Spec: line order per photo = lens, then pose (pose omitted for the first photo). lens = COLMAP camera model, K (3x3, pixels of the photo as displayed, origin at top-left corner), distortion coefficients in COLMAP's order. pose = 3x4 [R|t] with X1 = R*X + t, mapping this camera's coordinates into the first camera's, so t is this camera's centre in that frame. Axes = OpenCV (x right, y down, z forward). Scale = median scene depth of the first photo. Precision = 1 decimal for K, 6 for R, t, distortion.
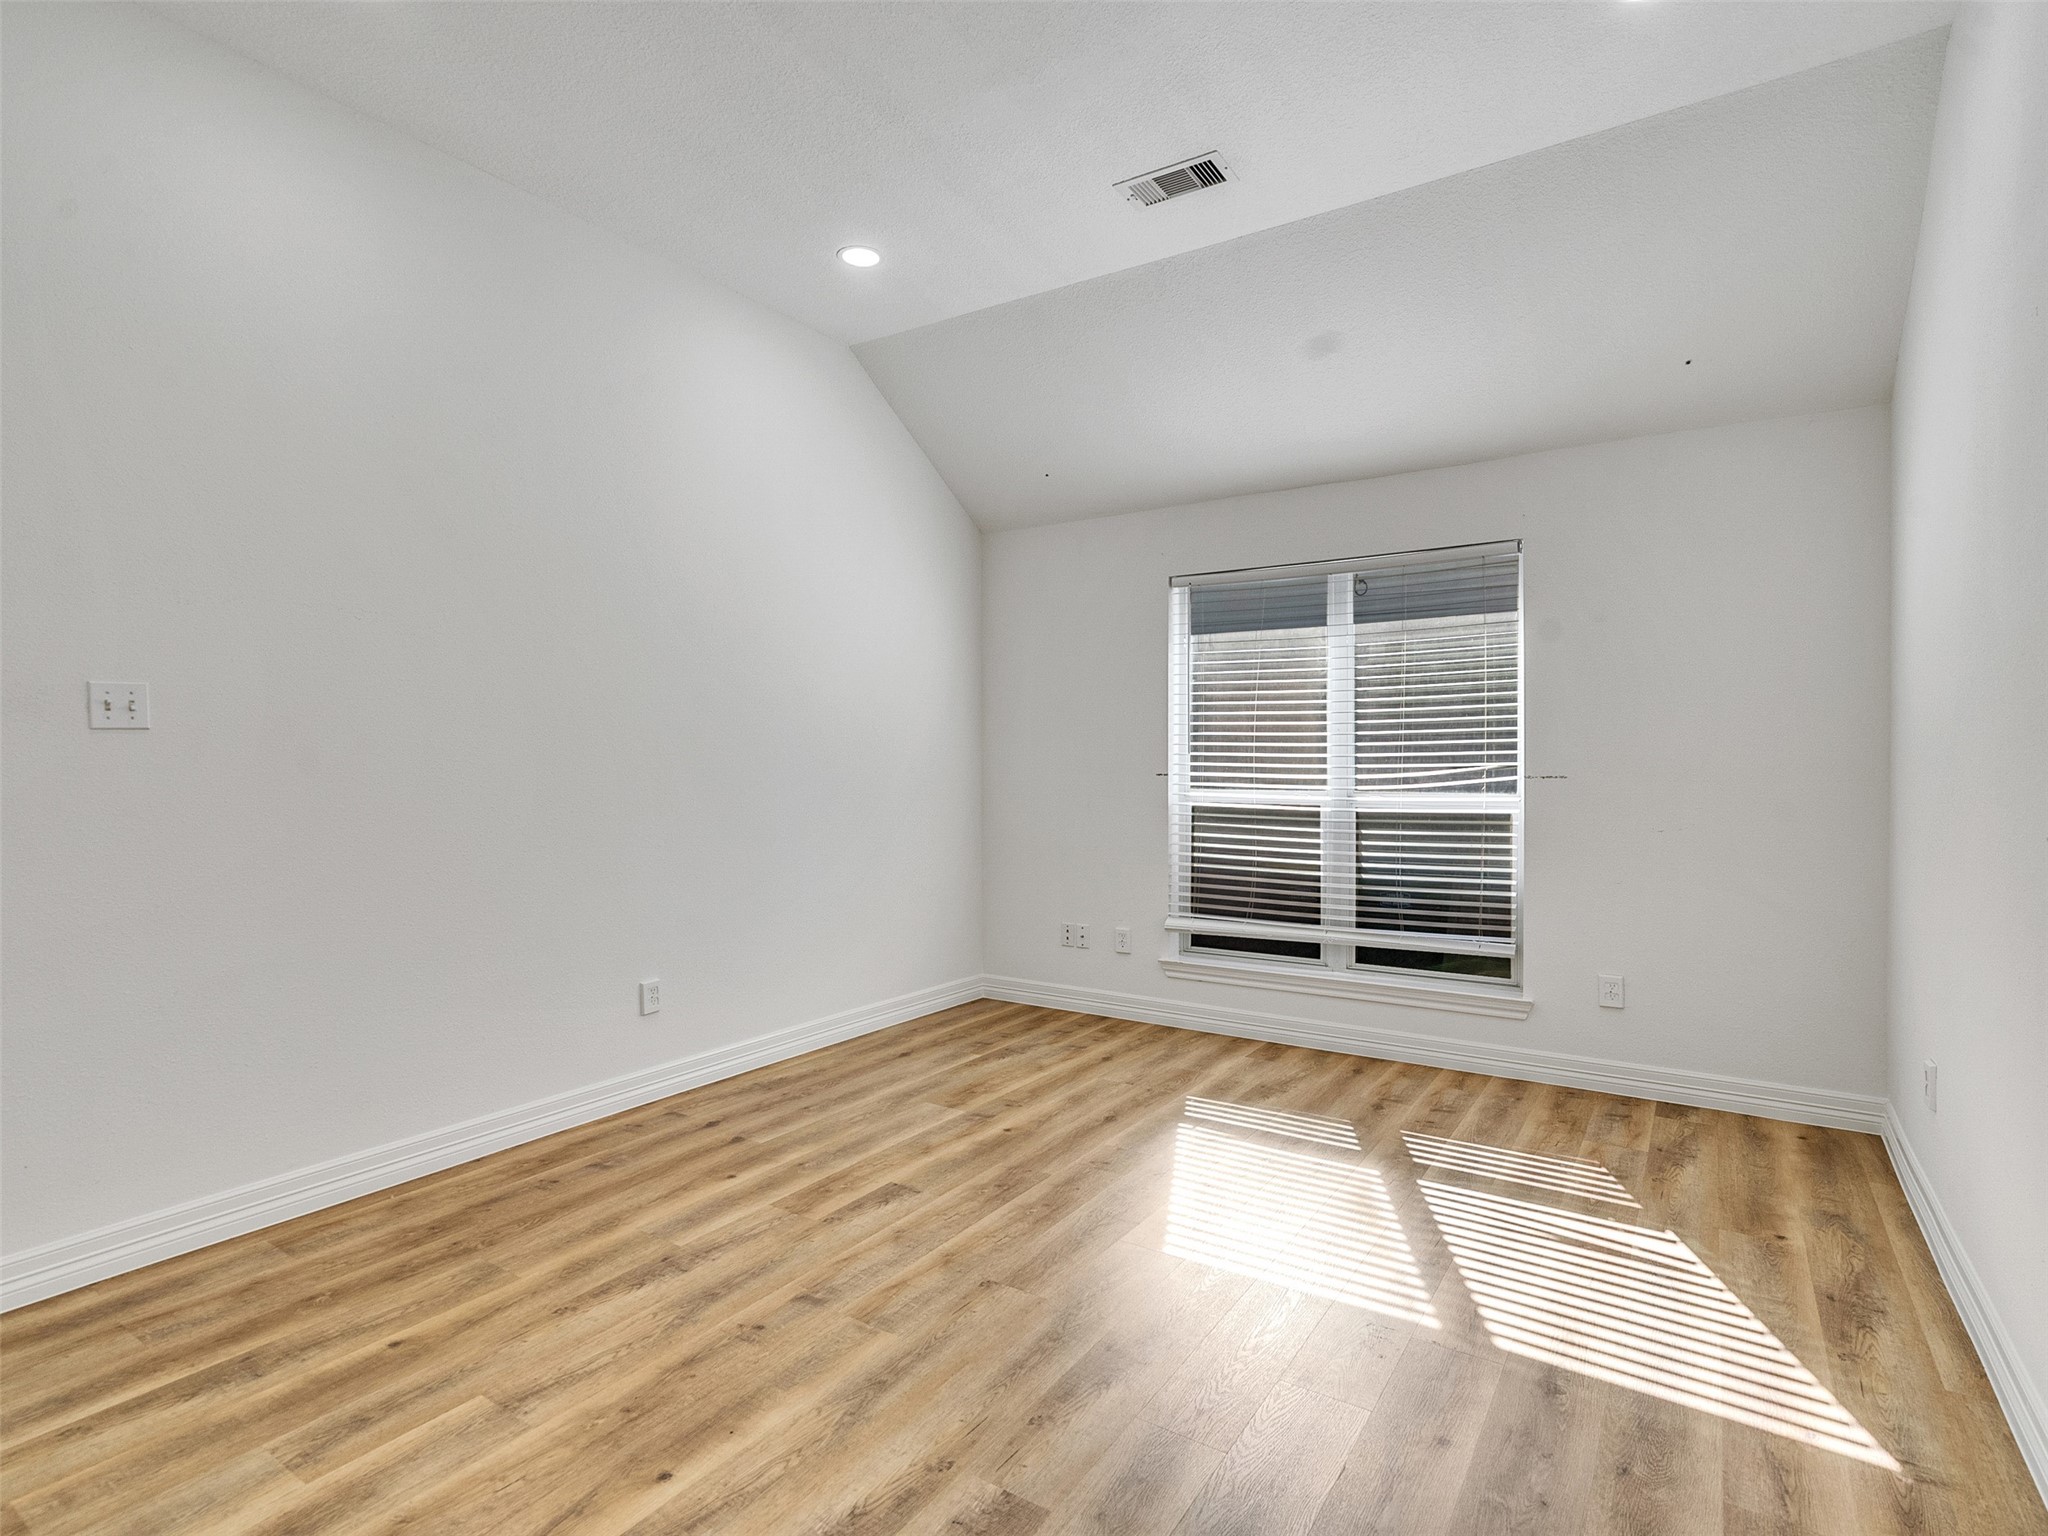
lens RADIAL K [[1046.2, 0, 1003.6], [0, 1046.2, 766.8], [0, 0, 1]] dist [-0.005603, 0.003553]
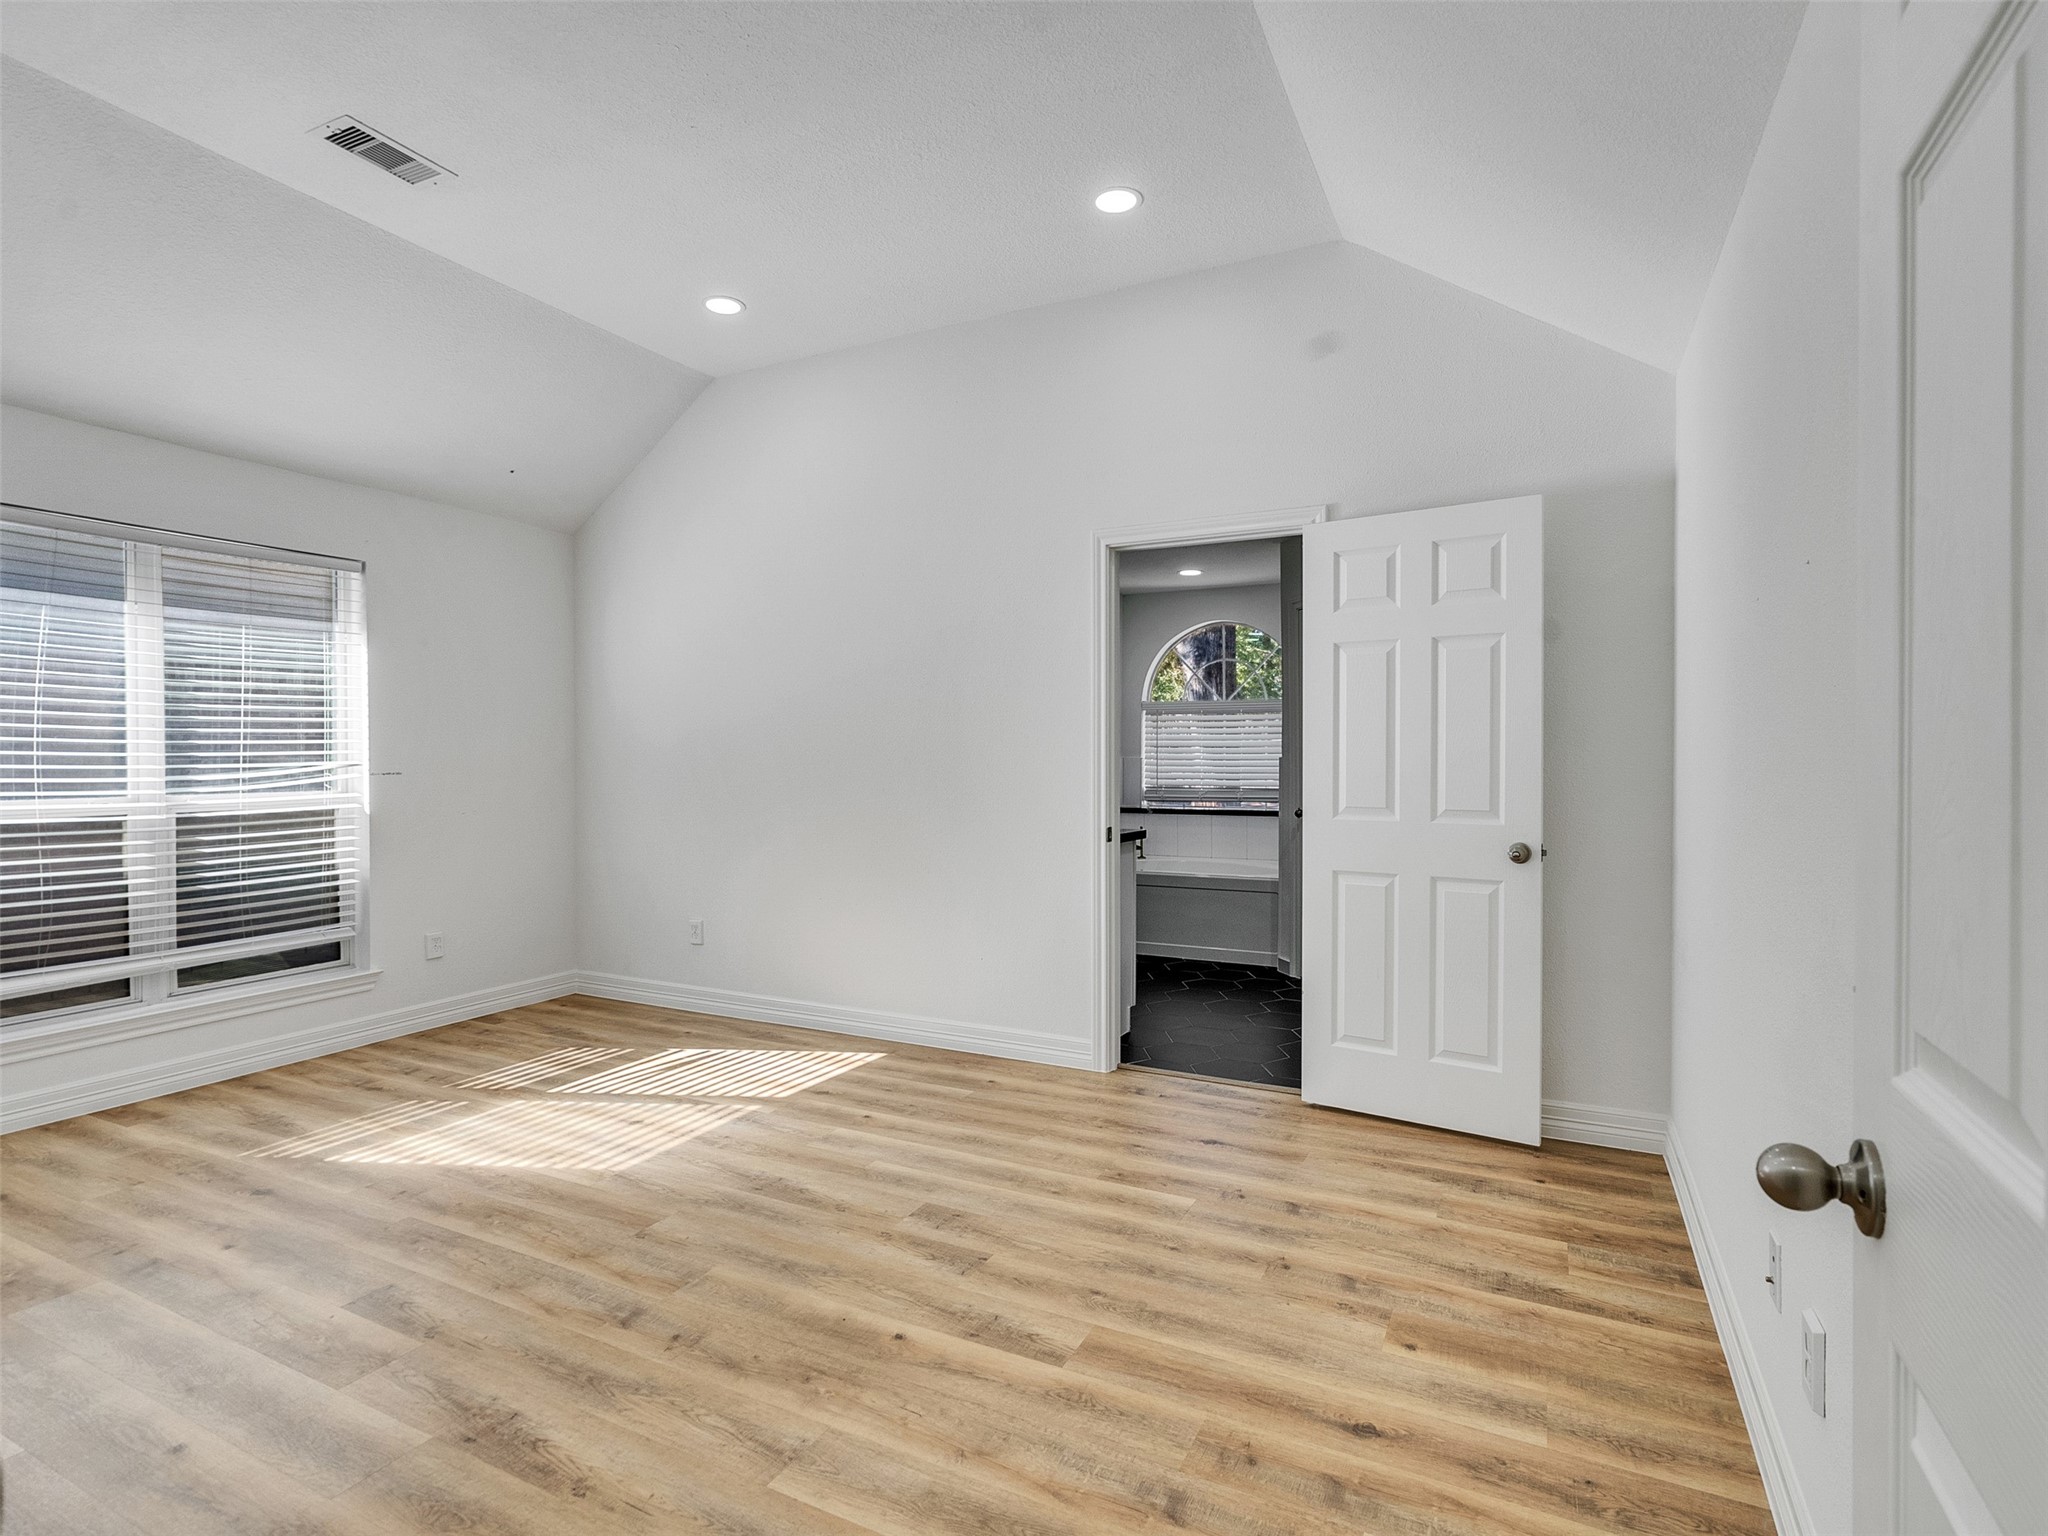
lens RADIAL K [[1046.2, 0, 1003.6], [0, 1046.2, 766.8], [0, 0, 1]] dist [-0.005603, 0.003553]
pose [[-0.120335, -0.007838, 0.992702, -0.822463], [0.007609, 0.999932, 0.008818, -0.003772], [-0.992704, 0.008614, -0.120267, 0.535496]]
